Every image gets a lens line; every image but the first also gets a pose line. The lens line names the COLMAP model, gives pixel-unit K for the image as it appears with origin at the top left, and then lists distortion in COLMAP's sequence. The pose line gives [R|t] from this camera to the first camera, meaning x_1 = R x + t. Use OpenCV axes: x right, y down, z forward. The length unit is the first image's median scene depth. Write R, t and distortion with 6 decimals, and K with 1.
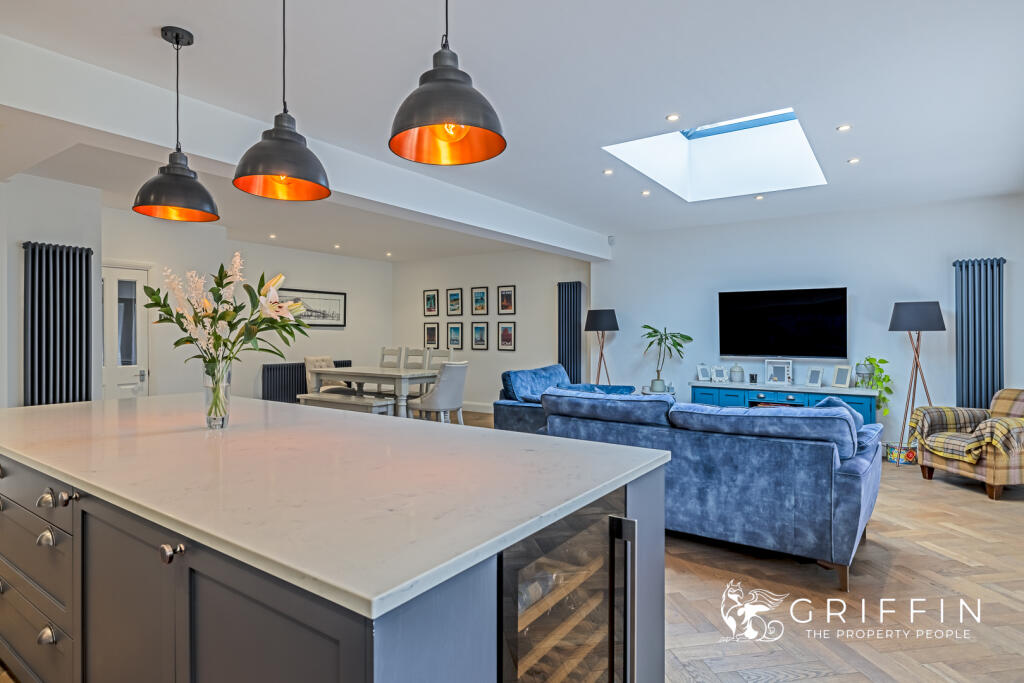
lens RADIAL K [[558.9, 0, 512.2], [0, 558.9, 337.7], [0, 0, 1]] dist [0.002038, -0.000027]
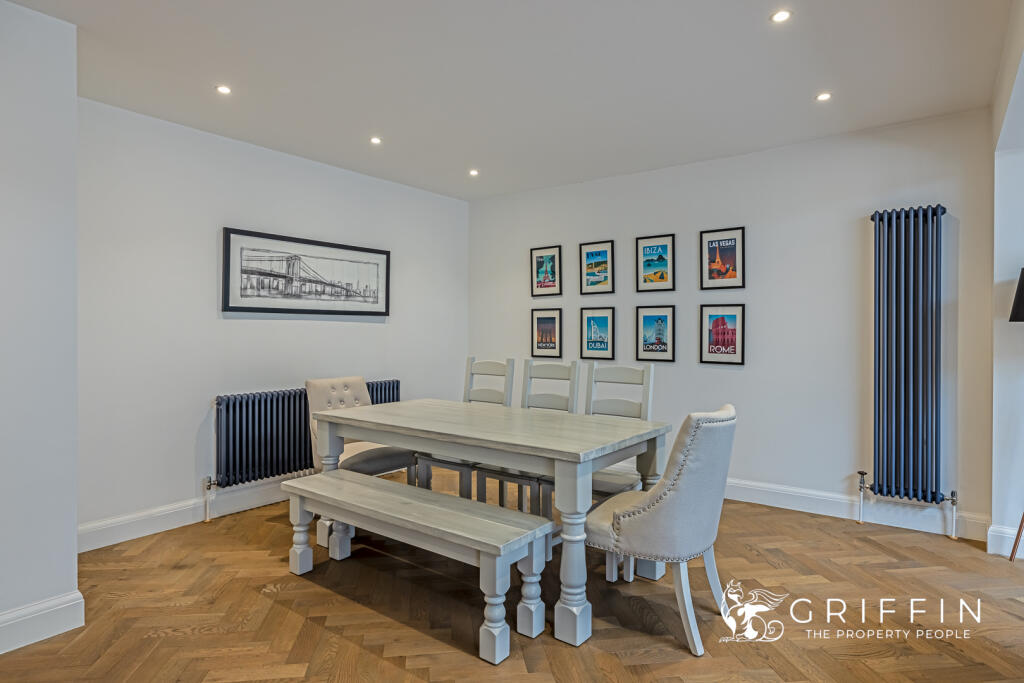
lens RADIAL K [[606.1, 0, 509.1], [0, 606.1, 336.2], [0, 0, 1]] dist [-0.004913, -0.000788]
pose [[0.997745, 0.001077, -0.067117, -0.152969], [-0.000937, 0.999997, 0.002131, -0.002051], [0.067119, -0.002064, 0.997743, 0.458760]]
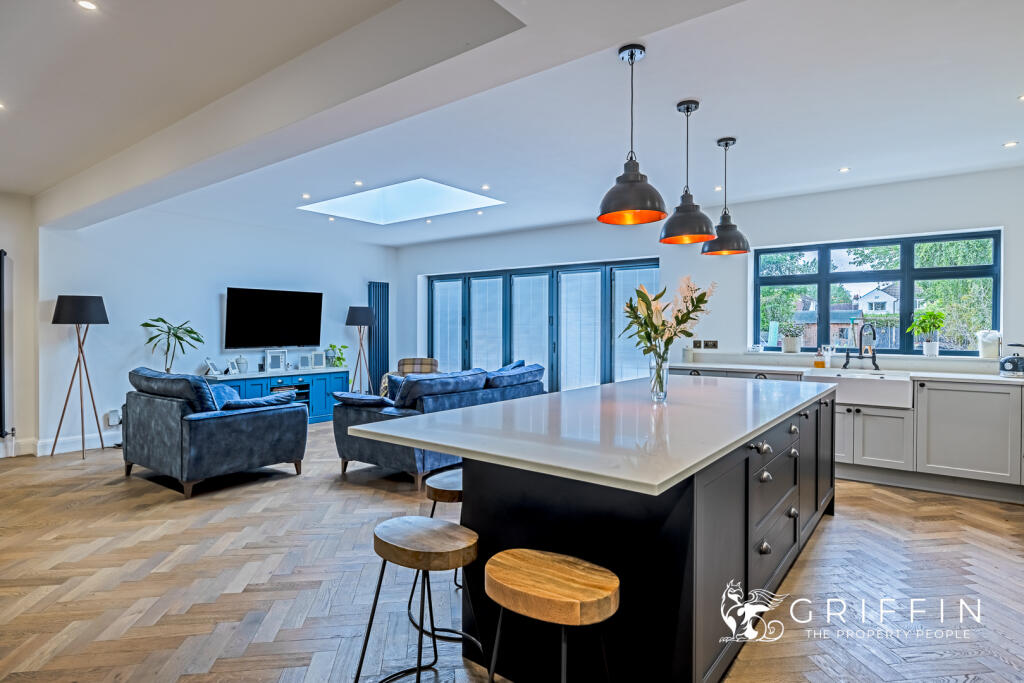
lens RADIAL K [[558.9, 0, 507.7], [0, 558.9, 337.6], [0, 0, 1]] dist [0.002038, -0.000027]
pose [[0.045198, -0.018639, 0.998804, -0.462528], [0.005350, 0.999816, 0.018416, -0.003585], [-0.998964, 0.004511, 0.045289, 0.319855]]
